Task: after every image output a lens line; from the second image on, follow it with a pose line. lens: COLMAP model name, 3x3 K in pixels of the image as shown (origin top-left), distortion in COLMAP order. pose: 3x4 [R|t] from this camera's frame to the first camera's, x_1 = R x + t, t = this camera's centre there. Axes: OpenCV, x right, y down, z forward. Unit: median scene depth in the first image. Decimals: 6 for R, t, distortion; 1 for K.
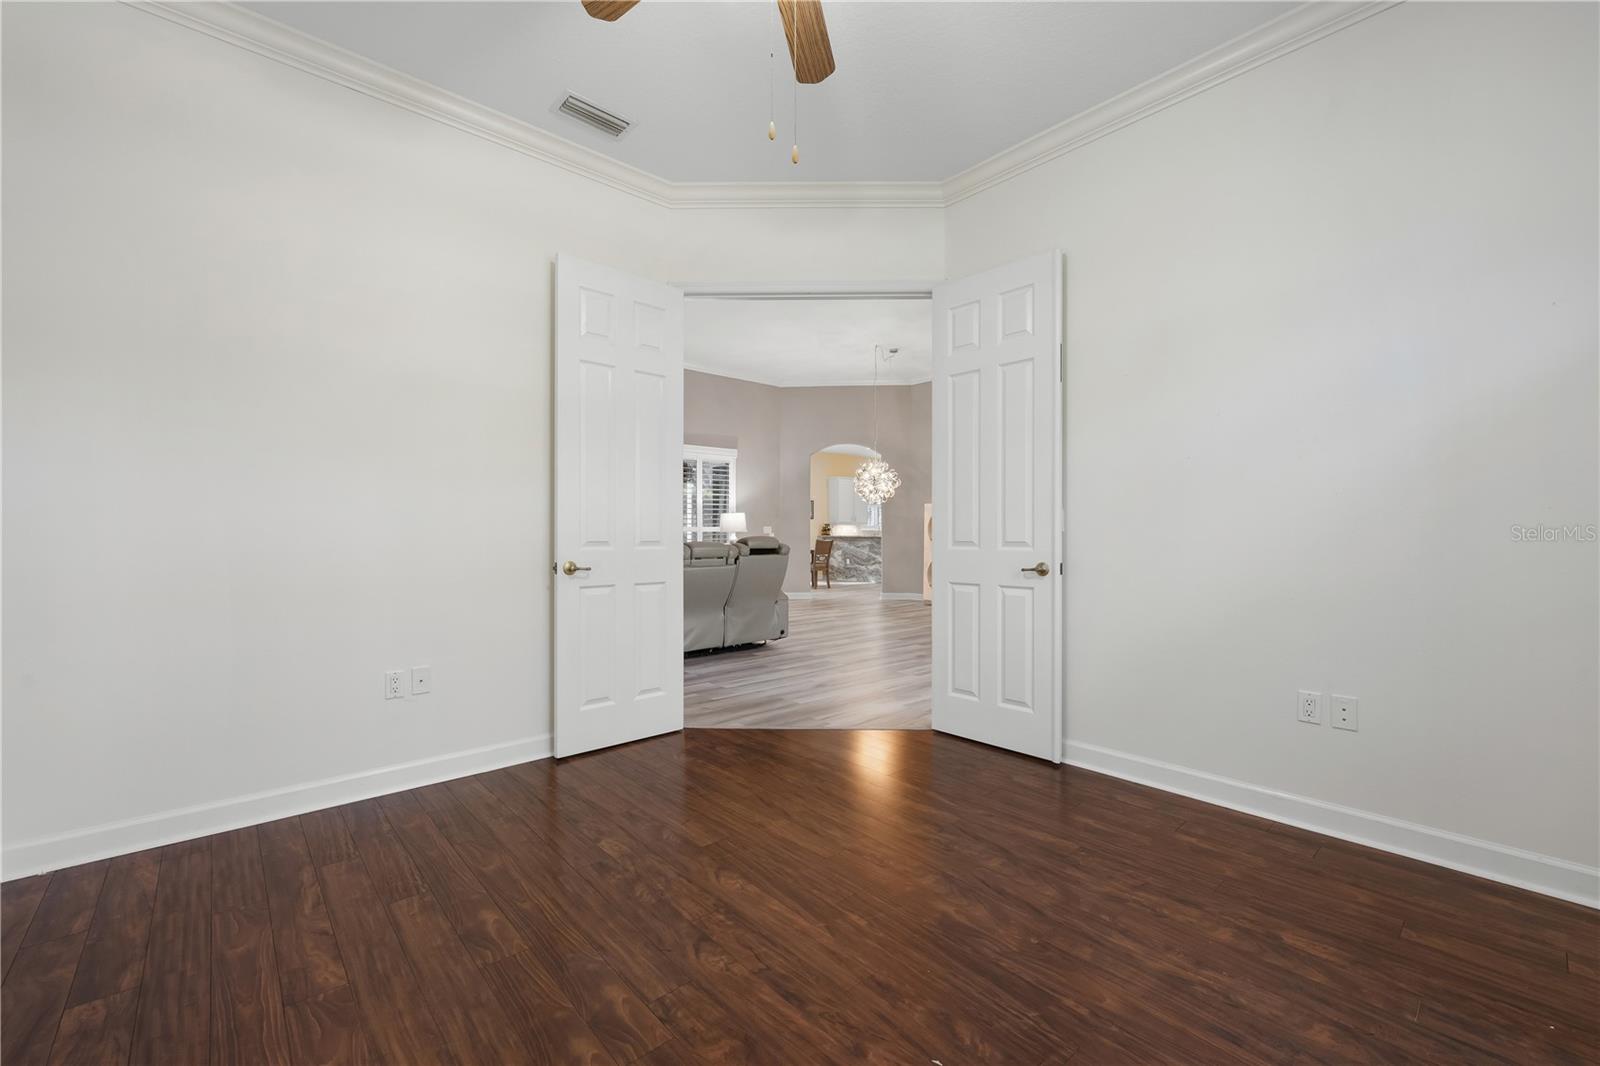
lens RADIAL K [[651.0, 0, 801.7], [0, 651.0, 539.6], [0, 0, 1]] dist [-0.000936, 0.001261]
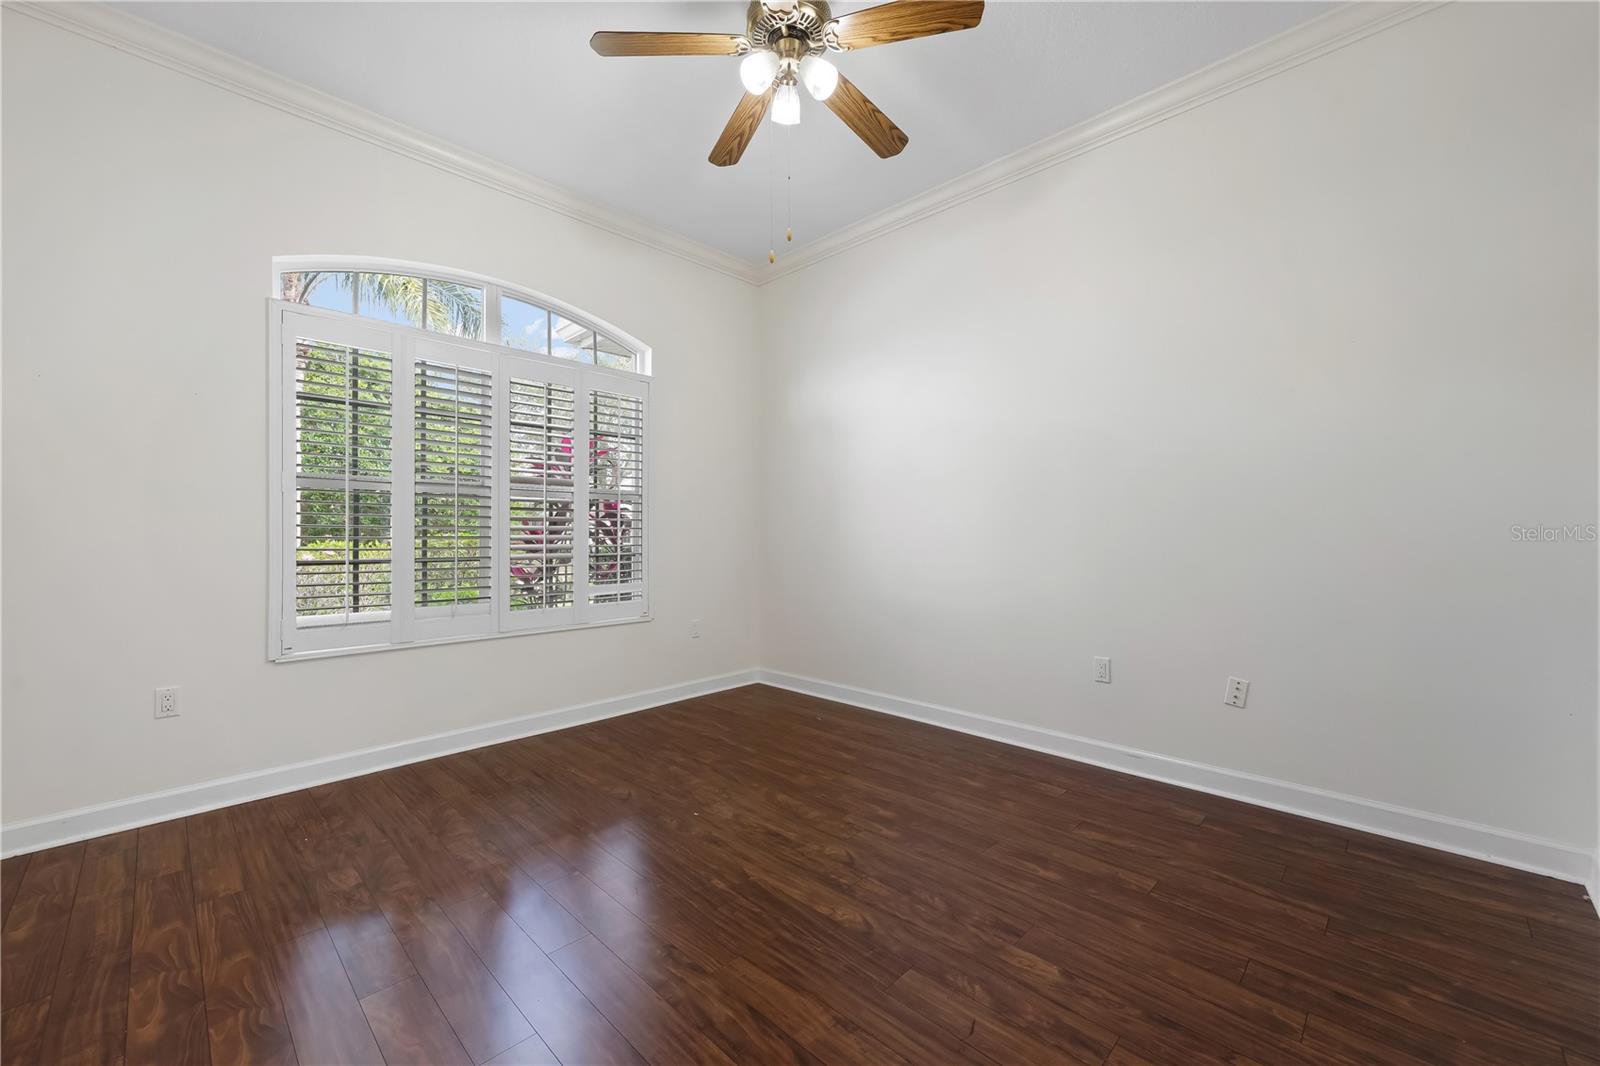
lens RADIAL K [[652.2, 0, 797.5], [0, 652.2, 531.8], [0, 0, 1]] dist [-0.000252, -0.000025]
pose [[-0.998335, 0.004278, -0.057524, 0.014332], [0.003764, 0.999952, 0.009035, -0.022916], [0.057560, 0.008803, -0.998303, 2.094141]]
